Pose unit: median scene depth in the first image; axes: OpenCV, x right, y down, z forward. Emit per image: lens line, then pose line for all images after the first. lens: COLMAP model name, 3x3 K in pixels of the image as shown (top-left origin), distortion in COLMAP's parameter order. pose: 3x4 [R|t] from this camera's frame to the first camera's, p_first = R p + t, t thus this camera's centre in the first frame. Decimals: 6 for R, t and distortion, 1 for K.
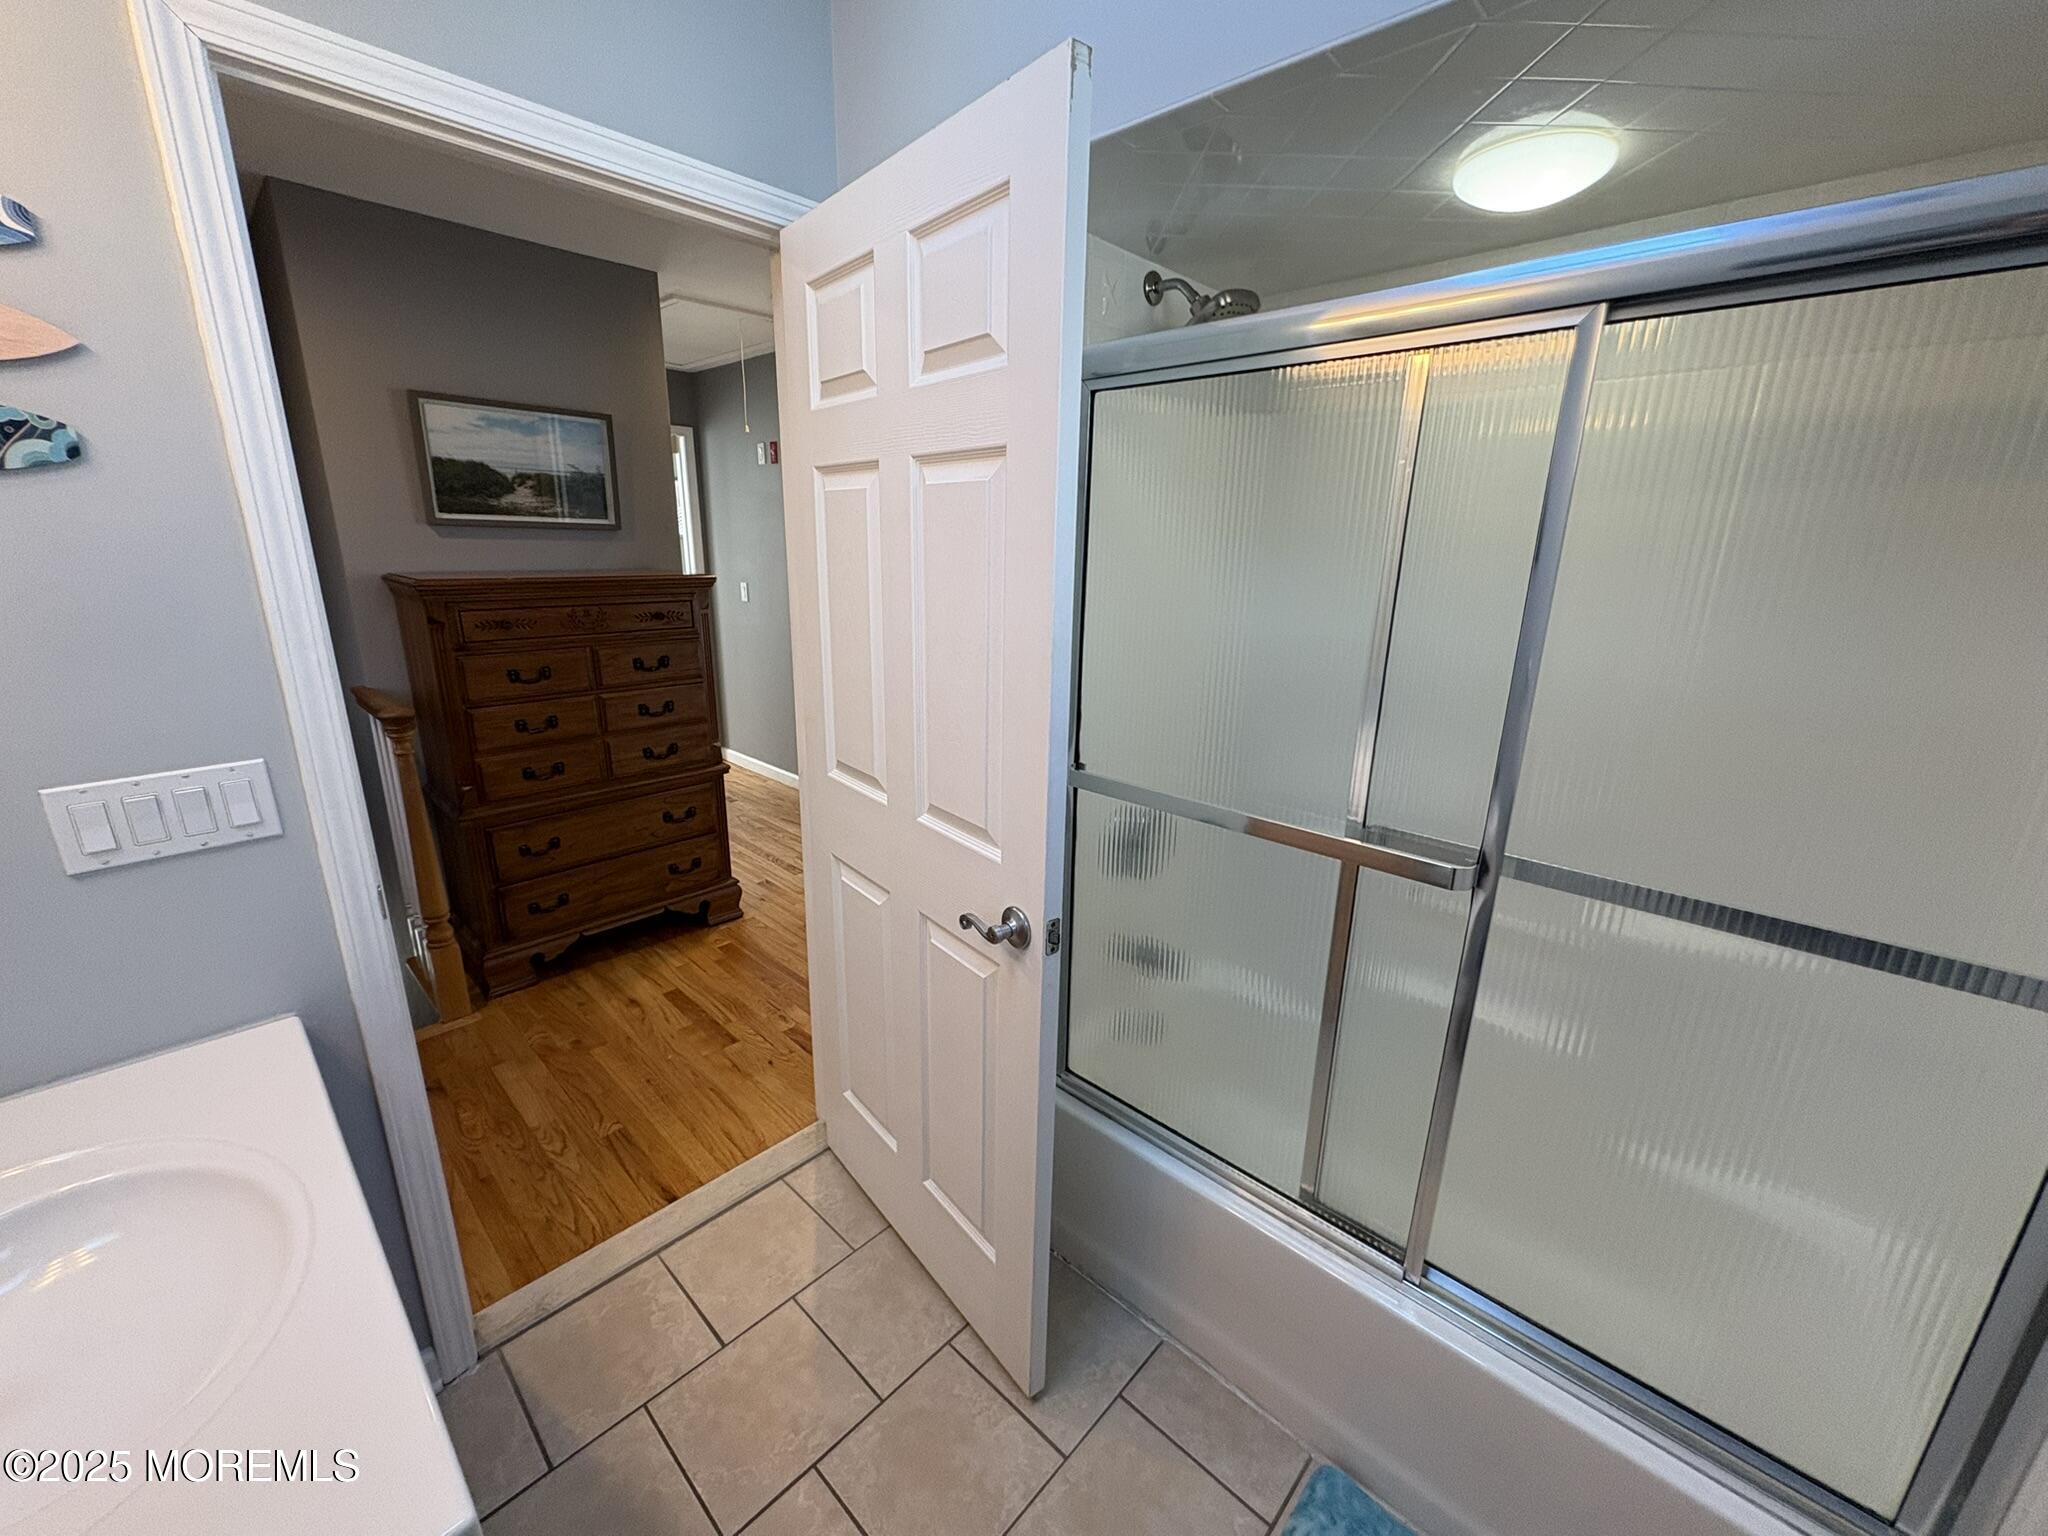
lens RADIAL K [[814.5, 0, 1031.8], [0, 814.5, 770.3], [0, 0, 1]] dist [0.000654, 0.000359]
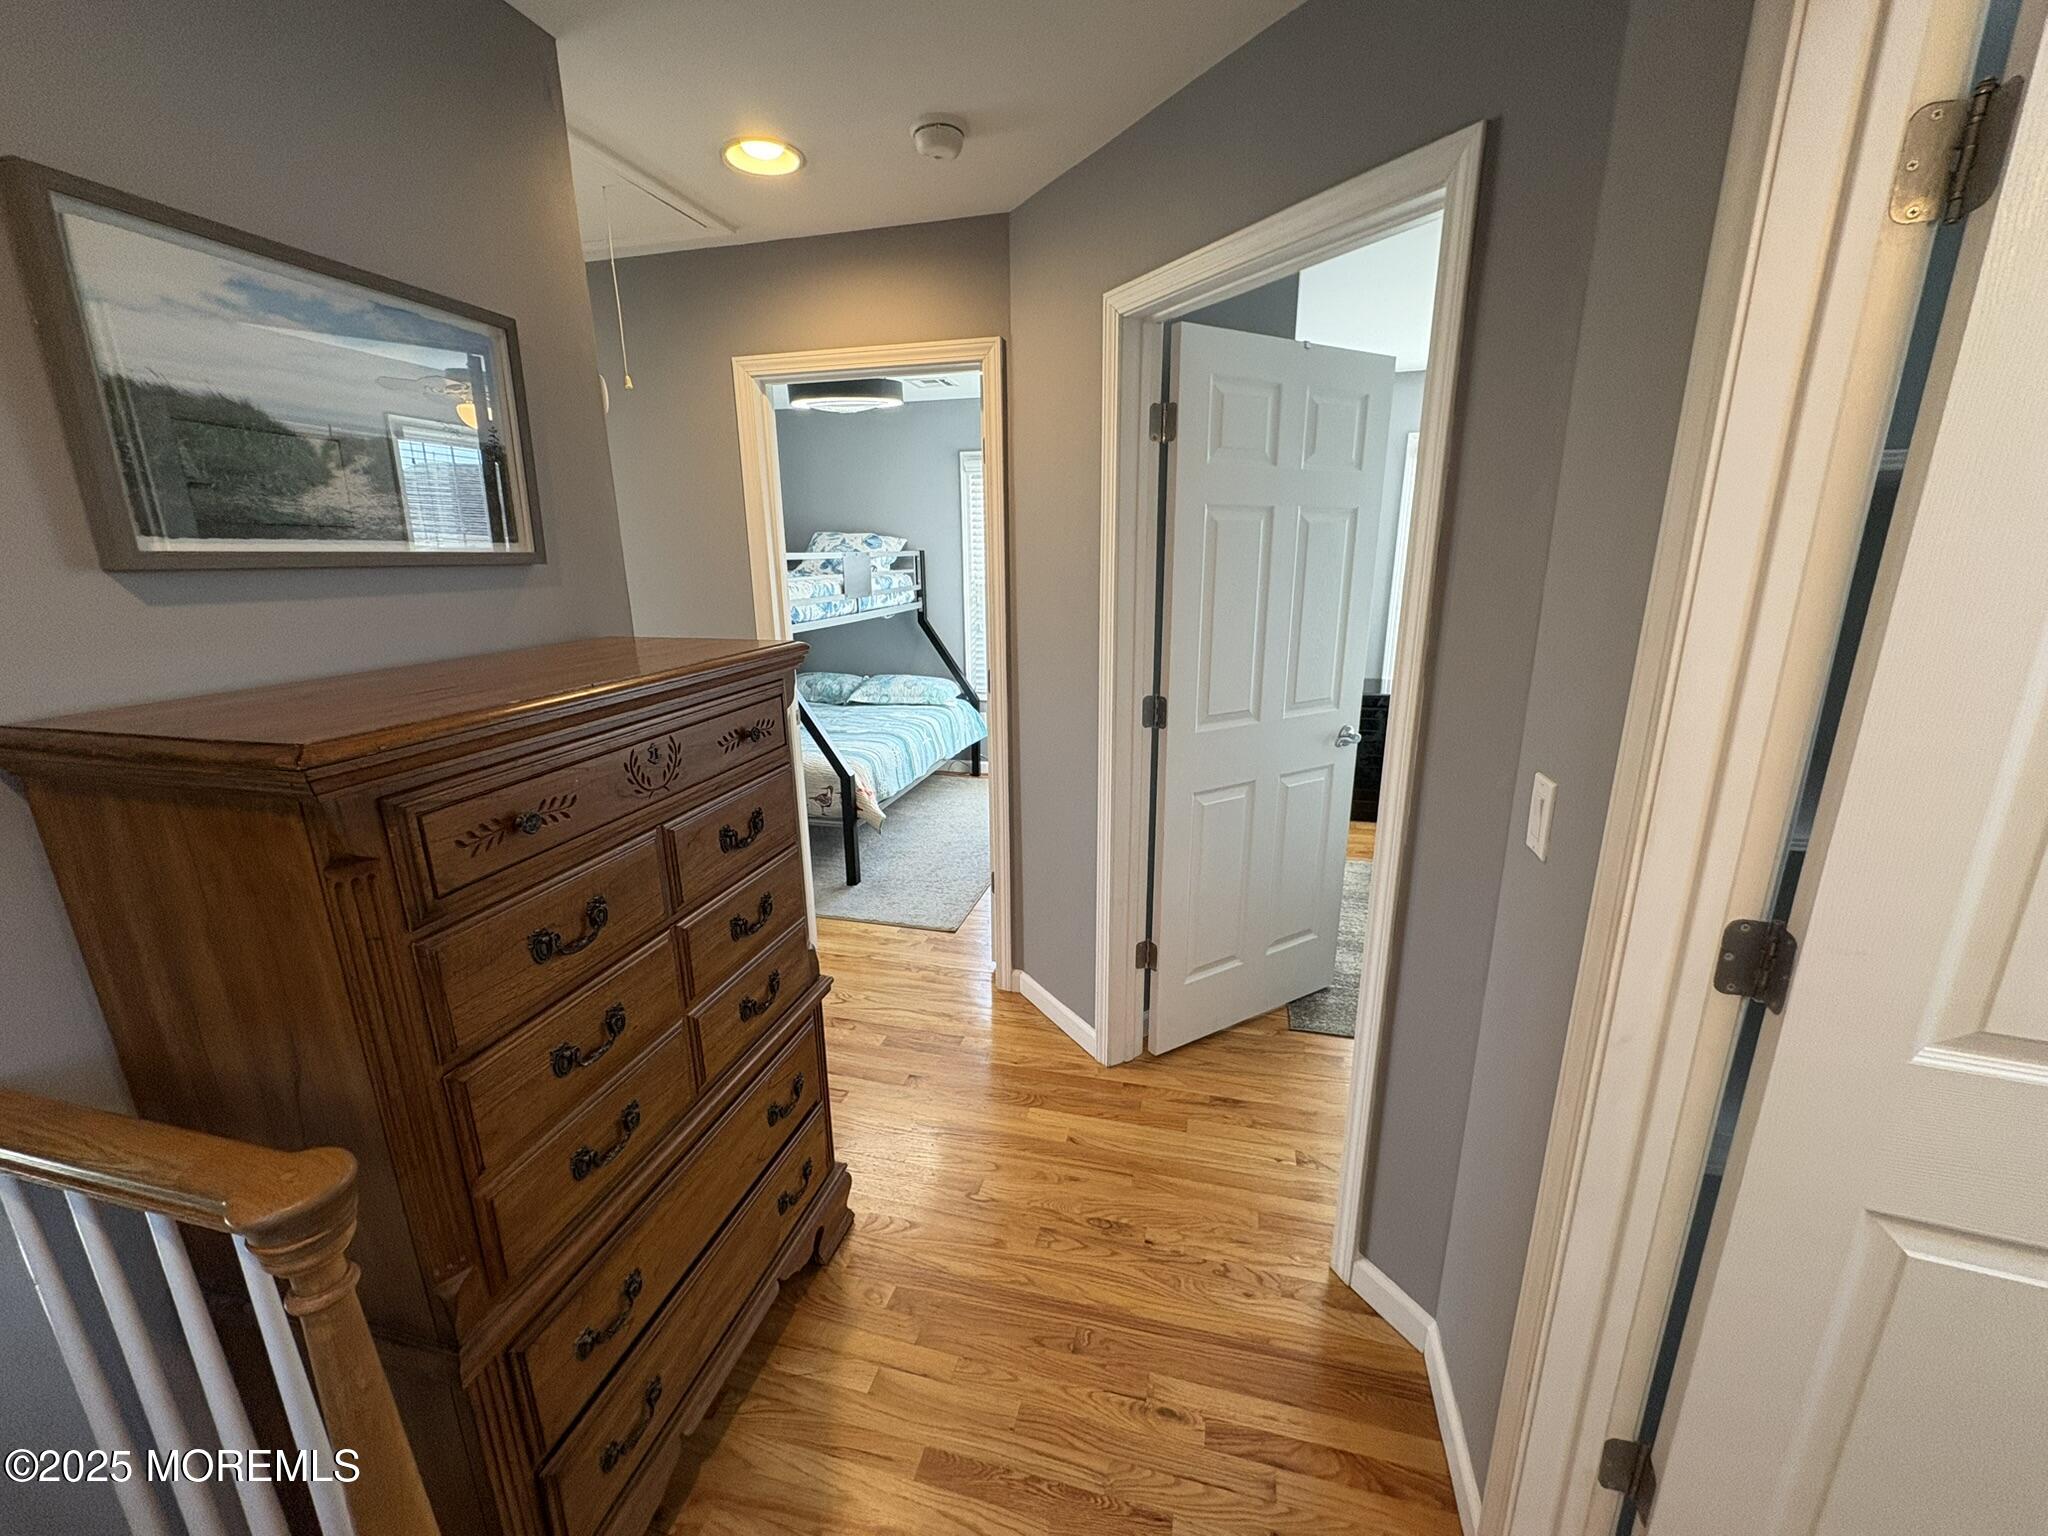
lens RADIAL K [[814.5, 0, 1021.1], [0, 814.5, 763.1], [0, 0, 1]] dist [0.000654, 0.000359]
pose [[0.863919, -0.160845, 0.477256, -0.570090], [0.168316, 0.985352, 0.027401, -0.162541], [-0.474672, 0.056657, 0.878337, 0.505713]]
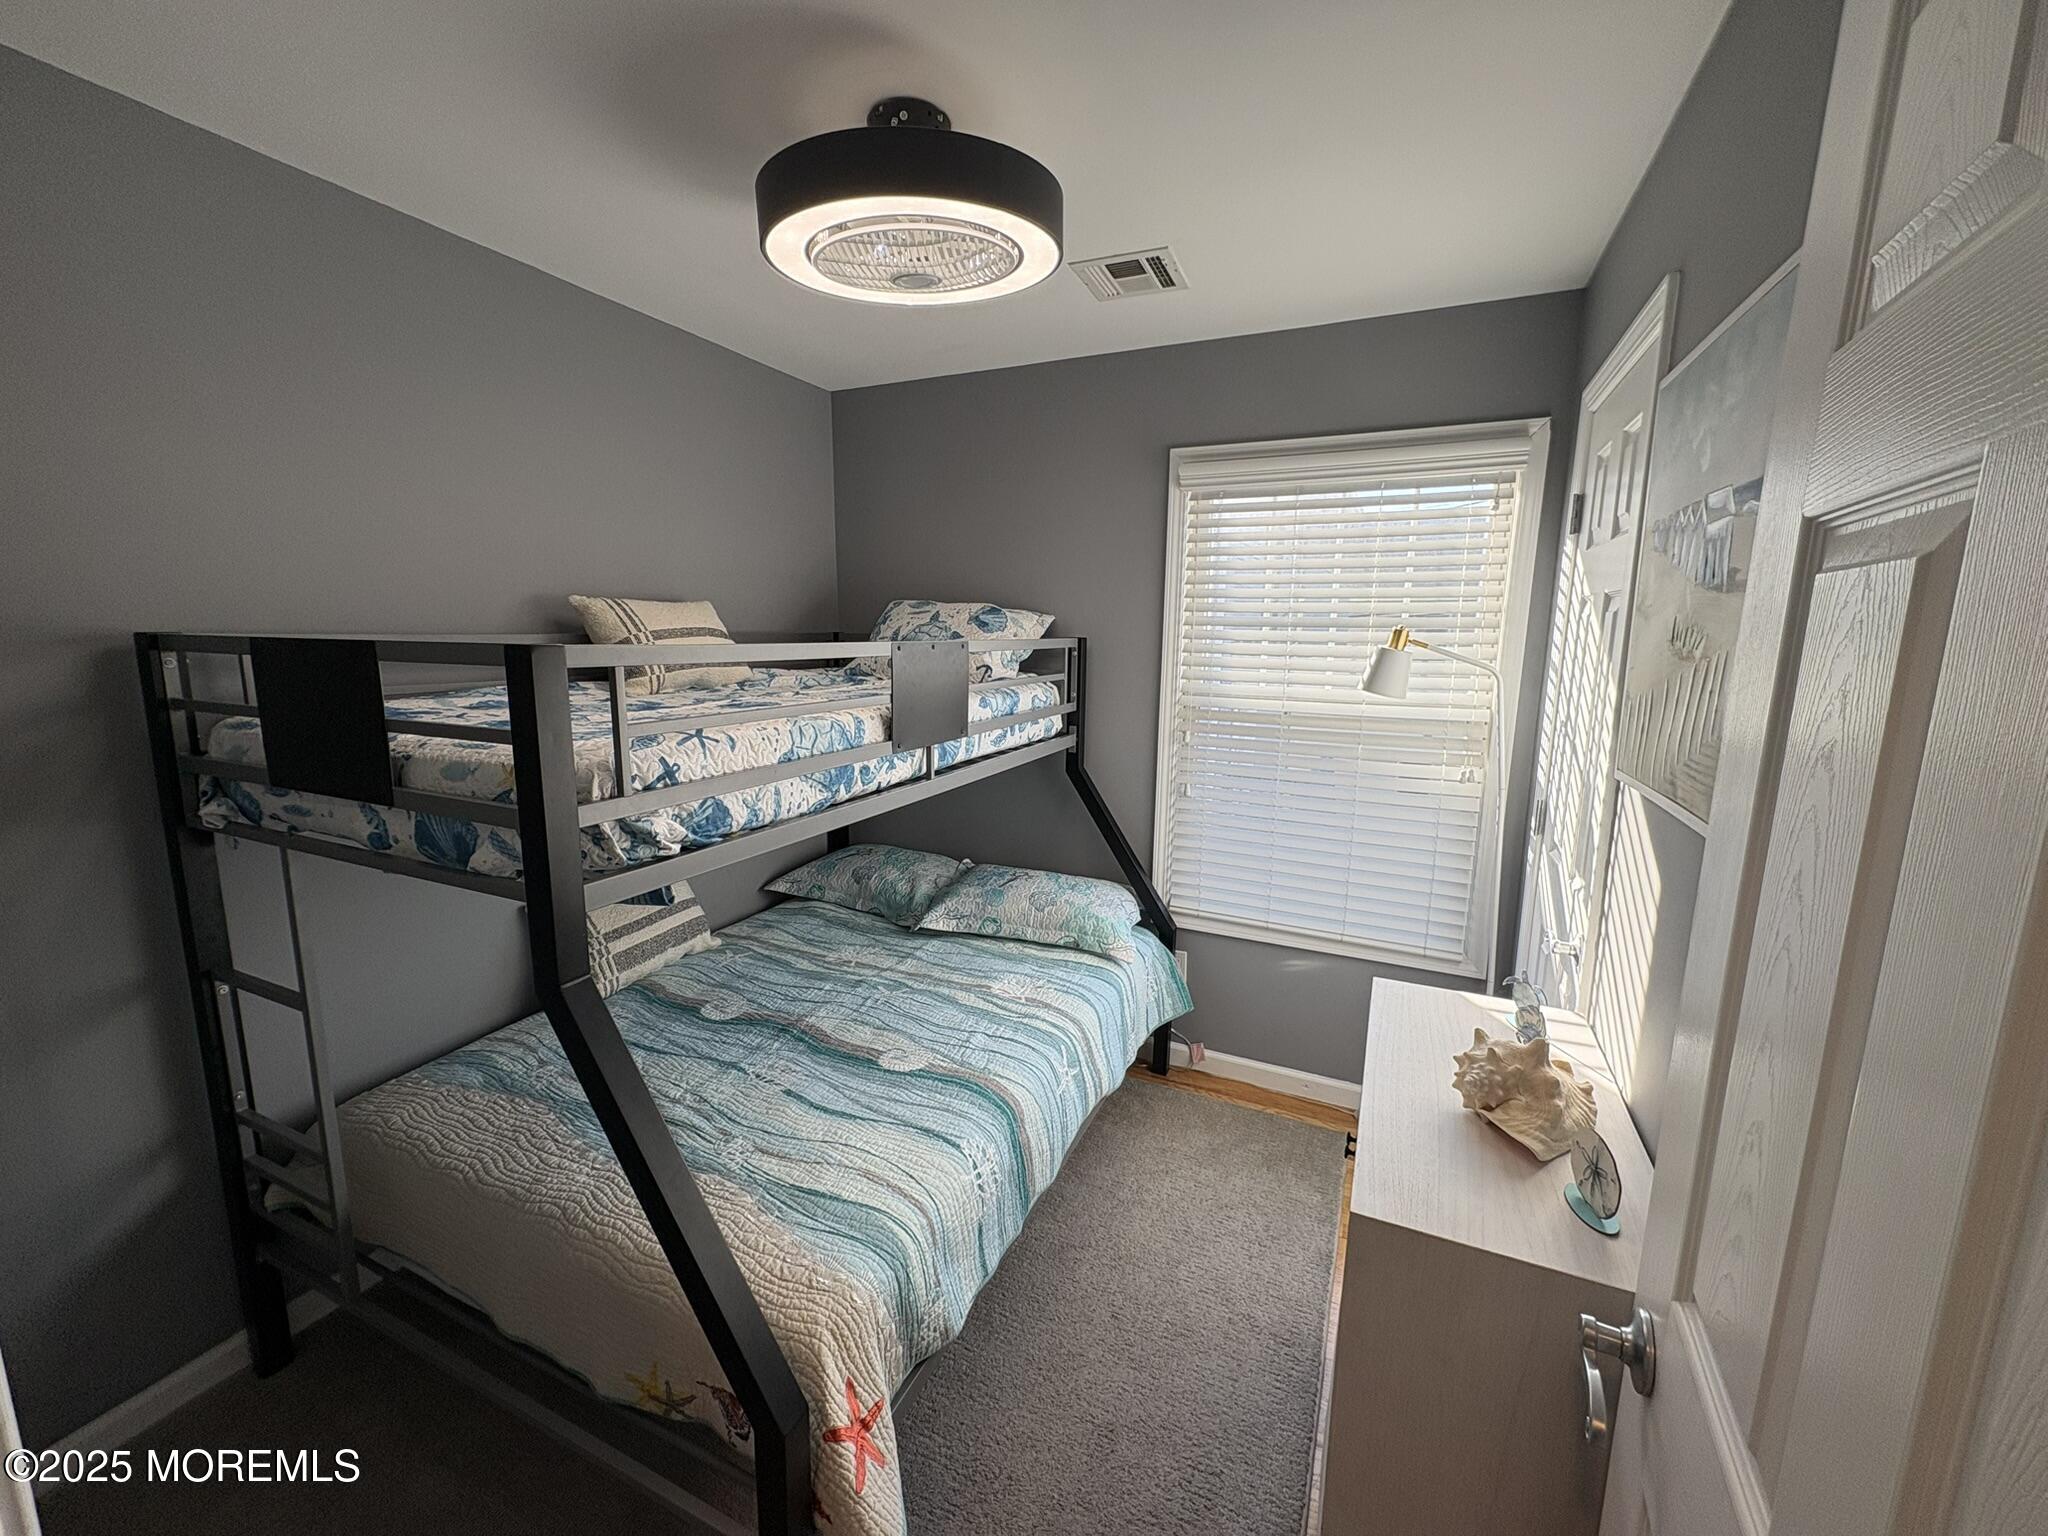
lens RADIAL K [[814.5, 0, 1022.5], [0, 814.5, 756.8], [0, 0, 1]] dist [0.000654, 0.000359]
pose [[0.944764, -0.066986, 0.320833, -0.442068], [0.101596, 0.990529, -0.092362, -0.243824], [-0.311607, 0.119855, 0.942622, 0.786932]]
